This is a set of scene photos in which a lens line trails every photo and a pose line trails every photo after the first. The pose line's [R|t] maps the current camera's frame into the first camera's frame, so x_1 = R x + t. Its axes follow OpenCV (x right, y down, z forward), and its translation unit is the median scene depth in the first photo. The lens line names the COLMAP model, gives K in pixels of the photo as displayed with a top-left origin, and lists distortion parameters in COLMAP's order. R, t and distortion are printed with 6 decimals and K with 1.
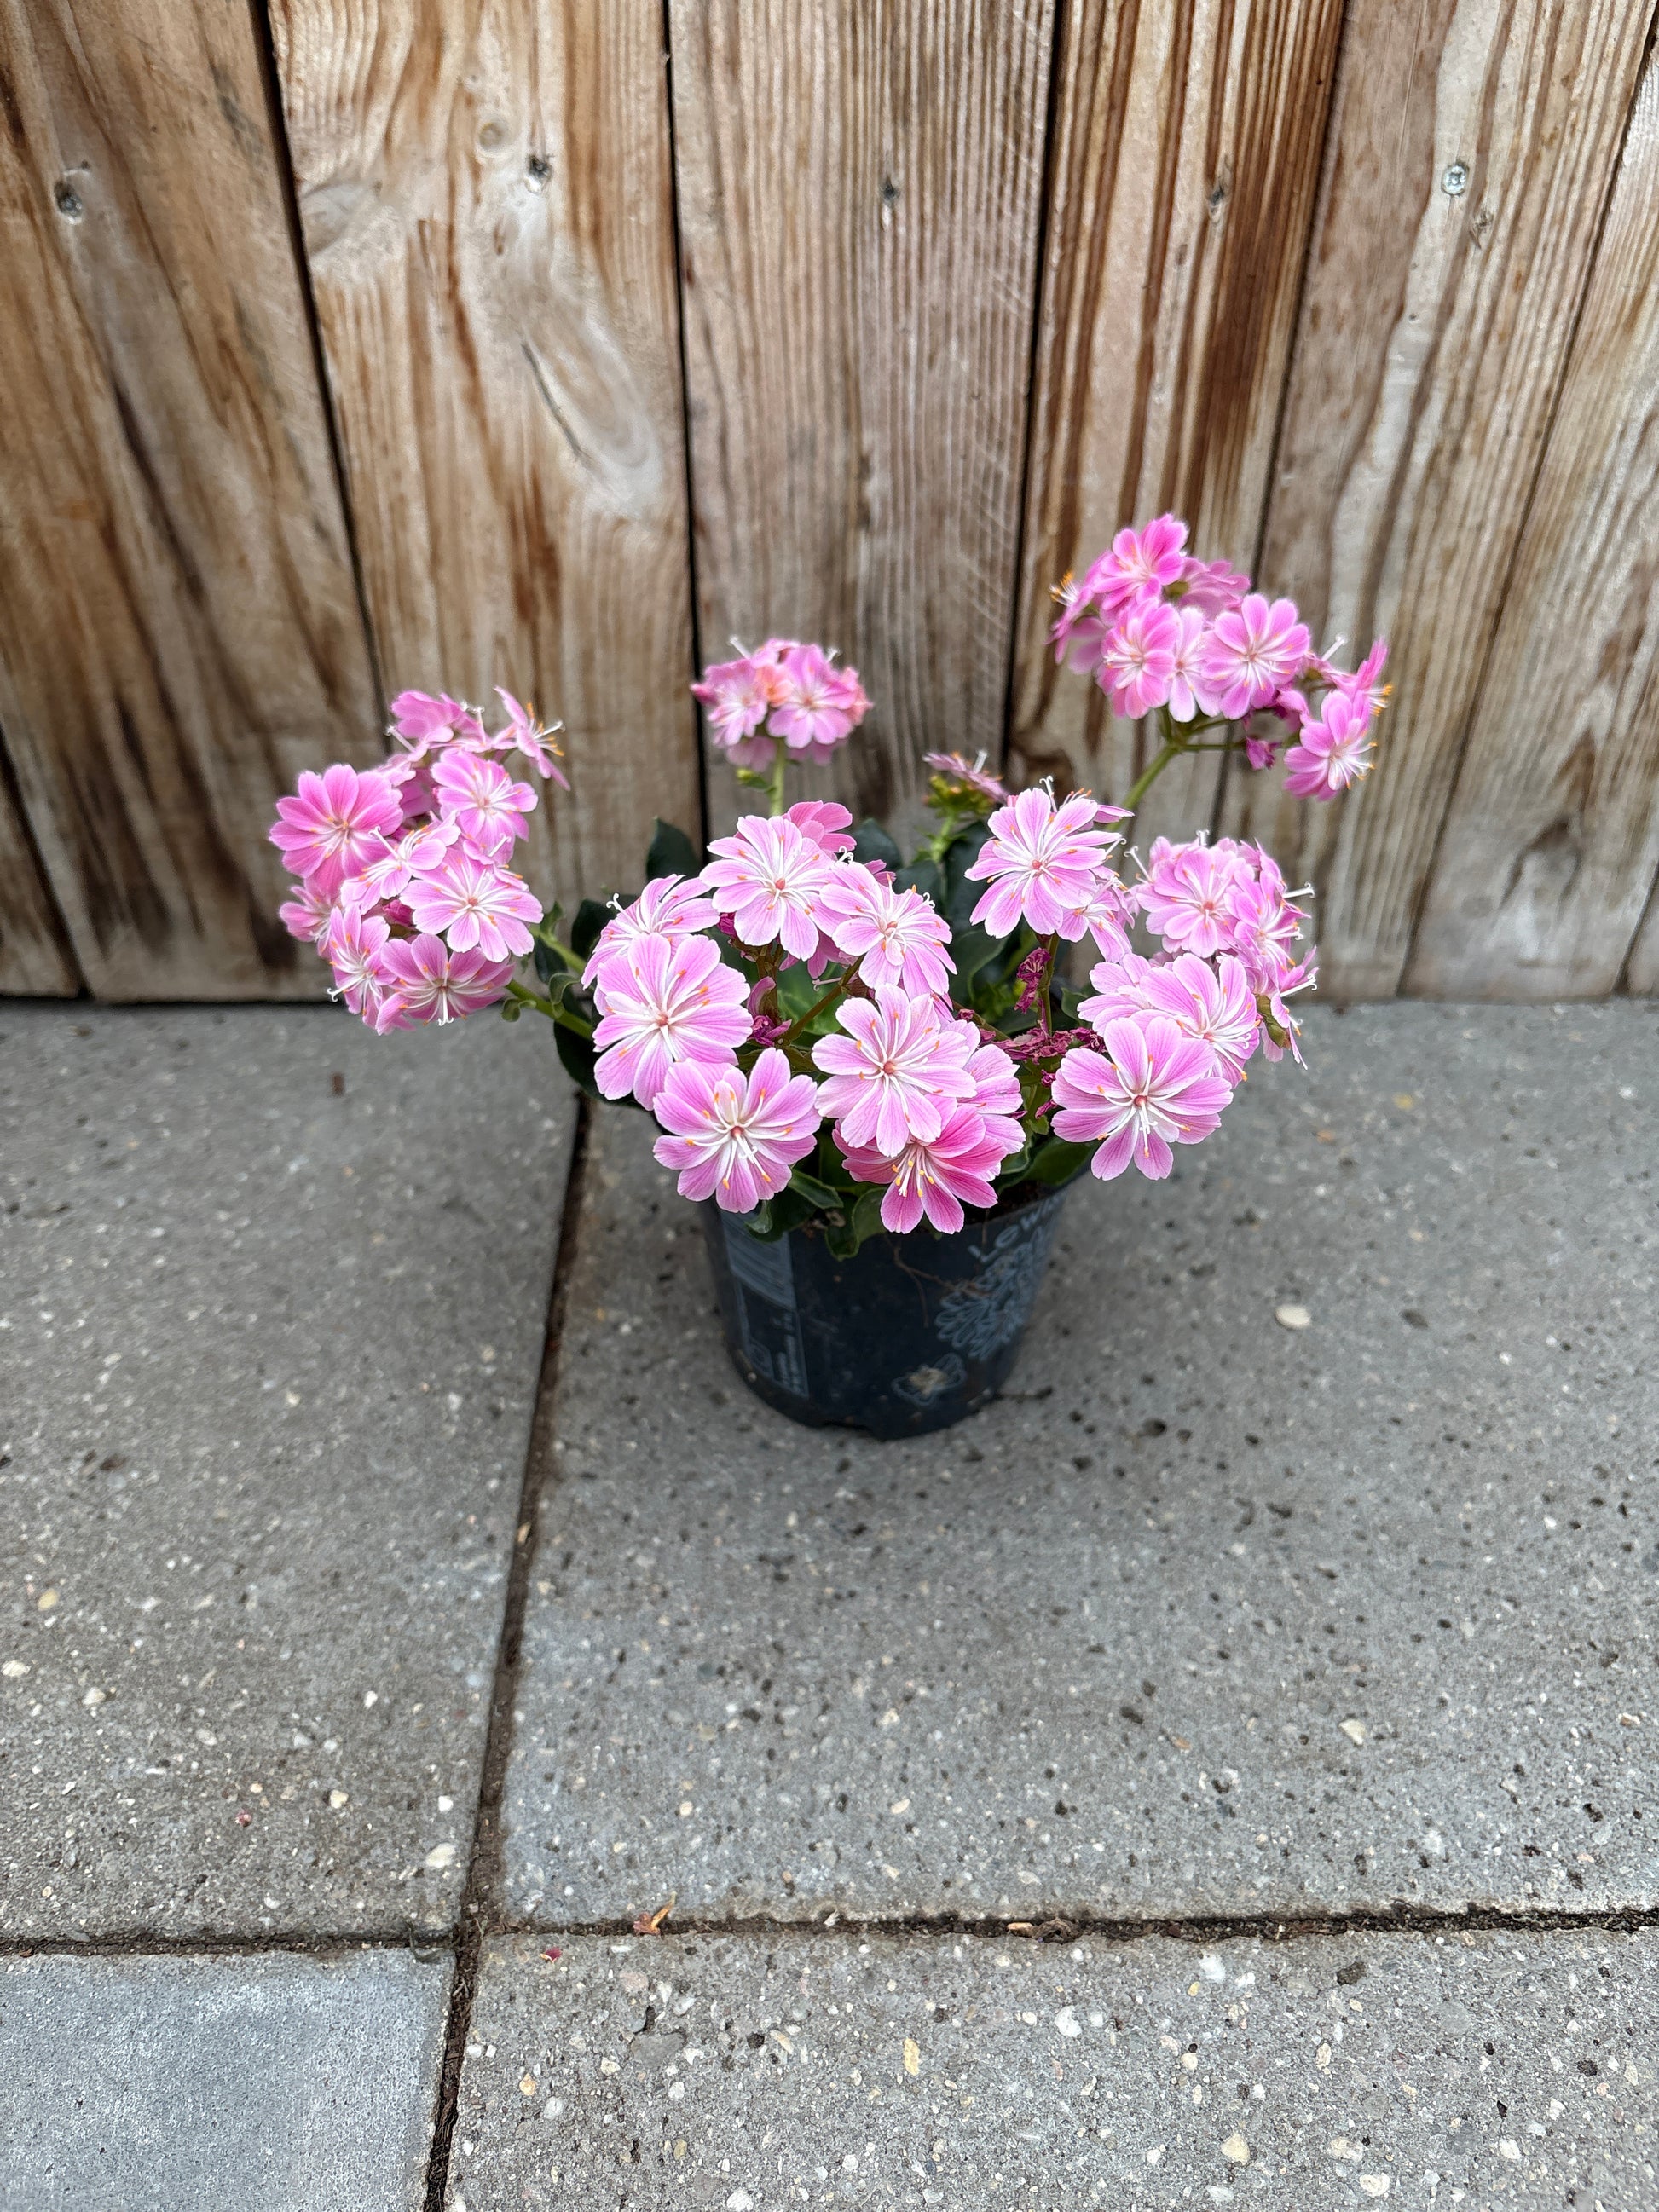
lens RADIAL K [[1750.5, 0, 828.6], [0, 1750.5, 1119.6], [0, 0, 1]] dist [0.020251, -0.046366]
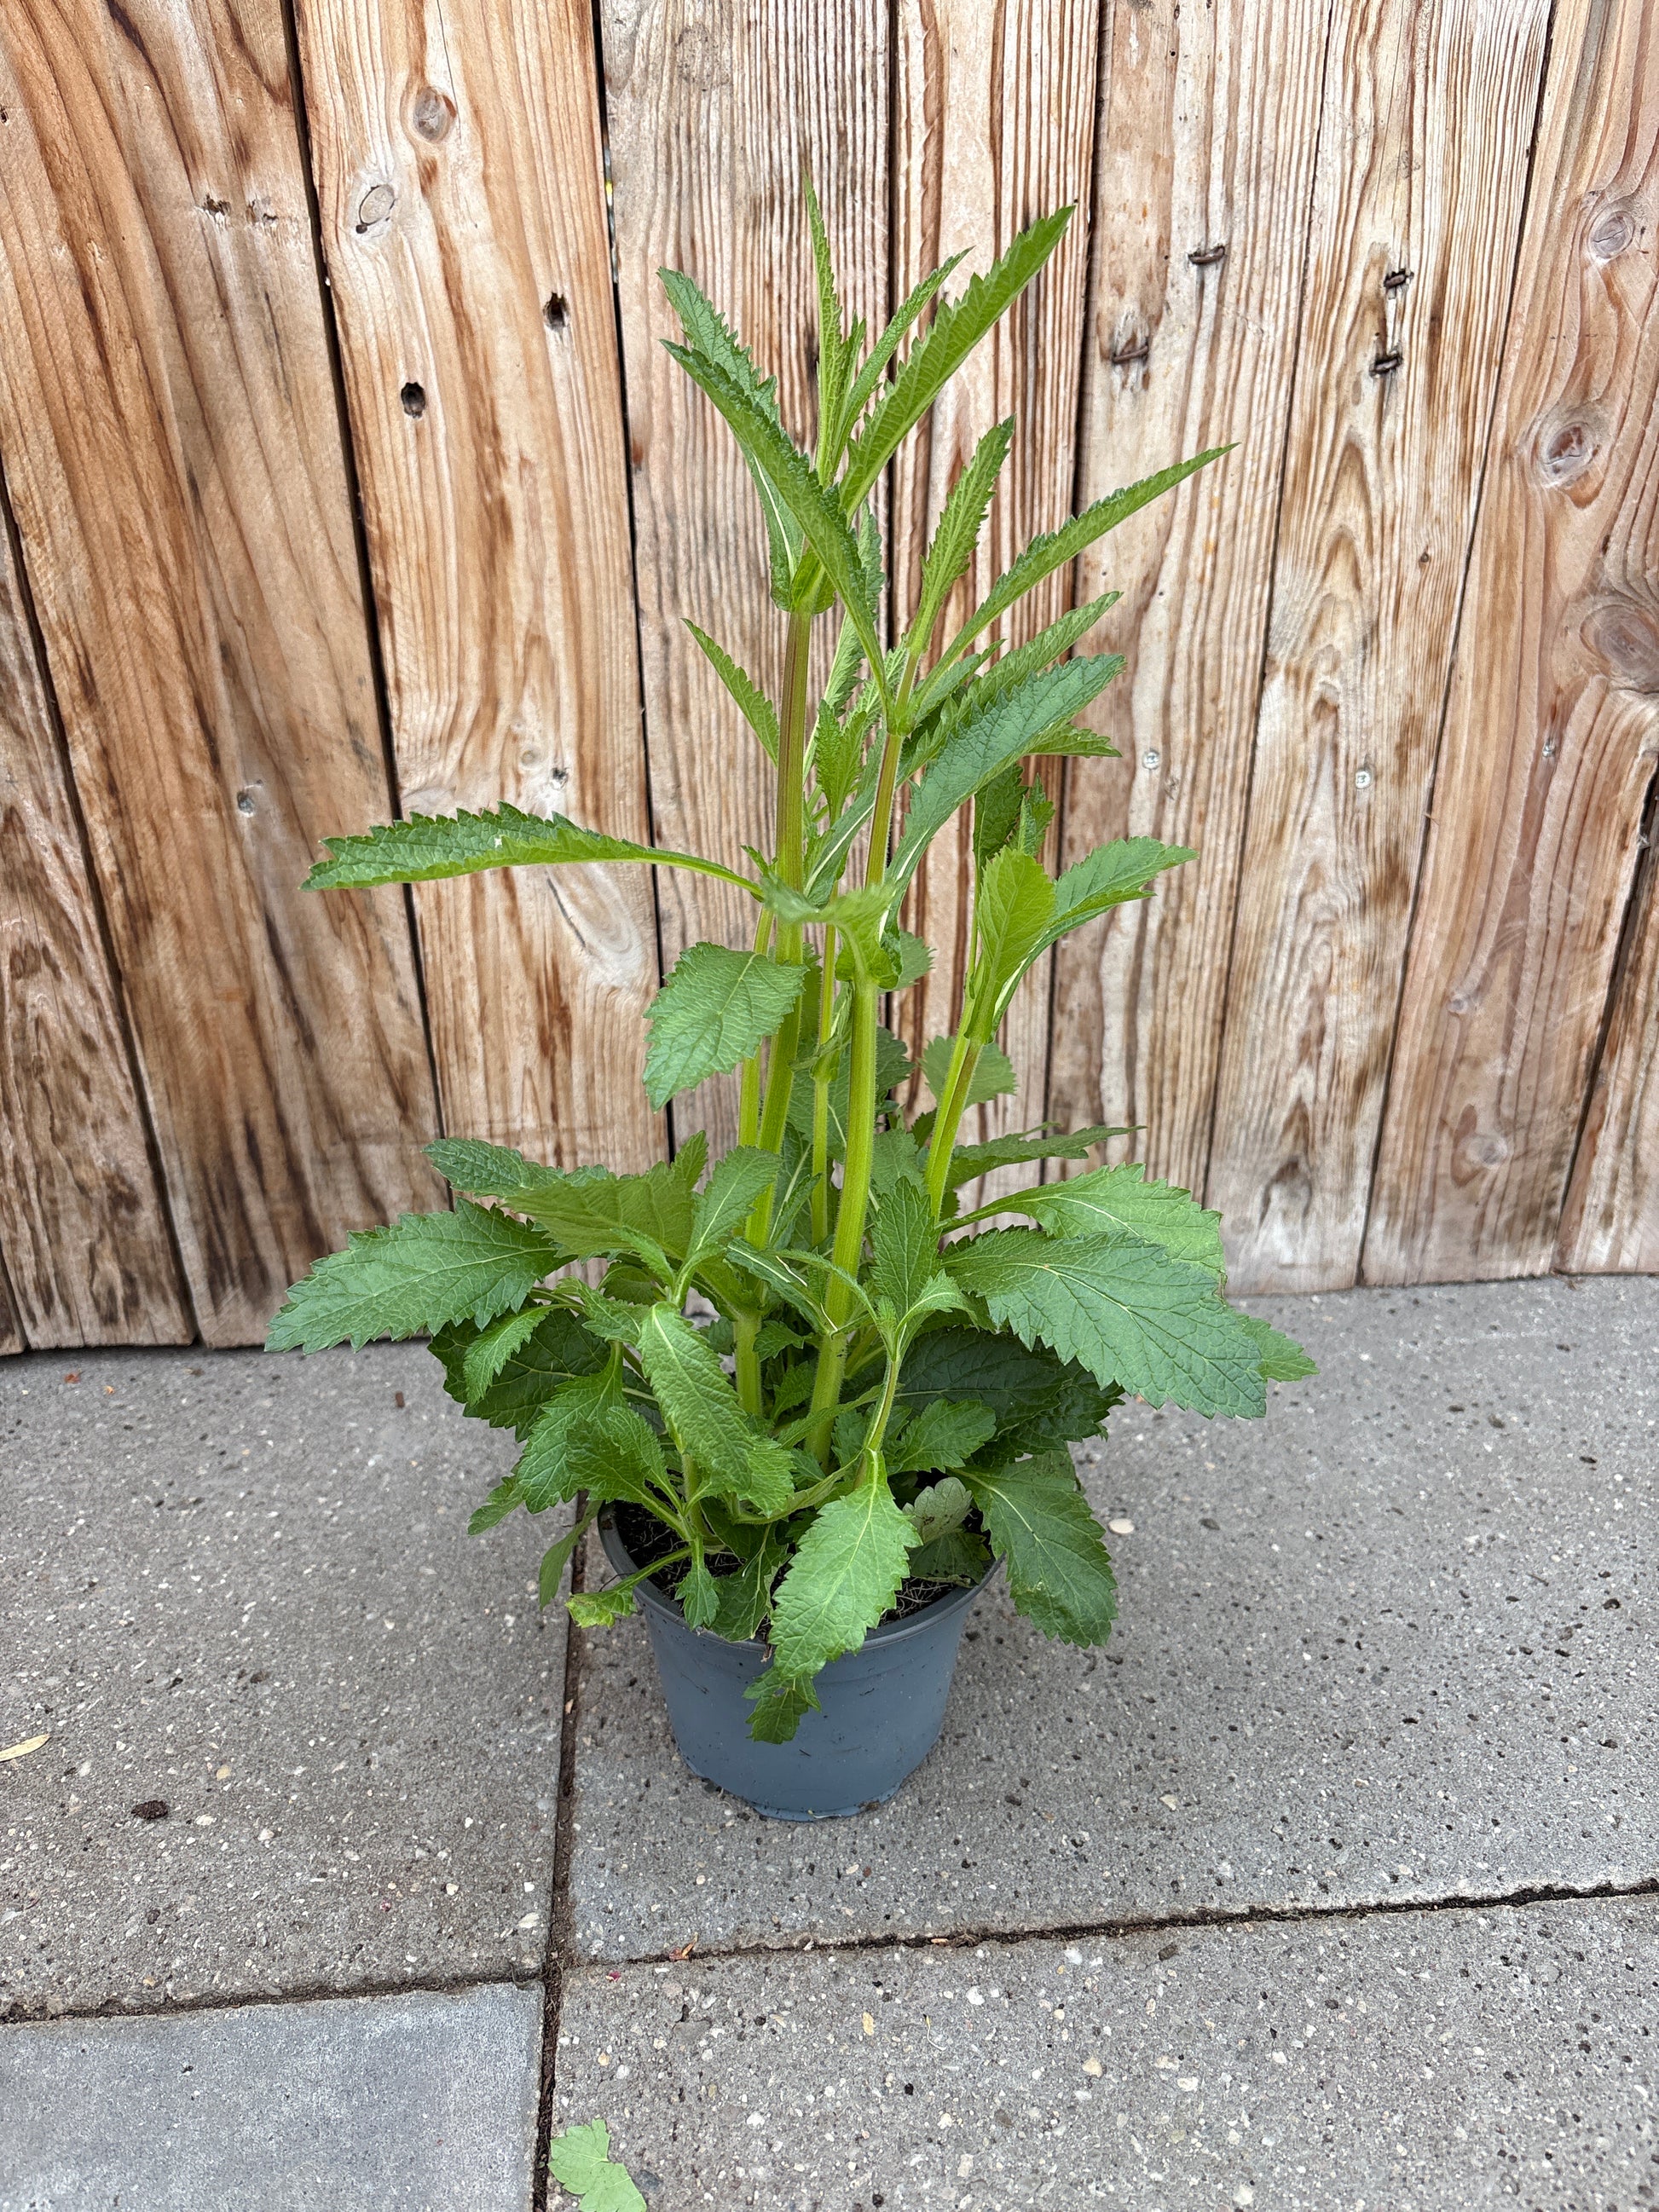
lens RADIAL K [[1739.6, 0, 829.5], [0, 1739.6, 1106.0], [0, 0, 1]] dist [-0.003499, 0.005998]
pose [[0.997786, -0.043550, 0.050271, -0.019051], [0.053248, 0.975952, -0.211383, 0.077702], [-0.039856, 0.213592, 0.976110, -0.449535]]
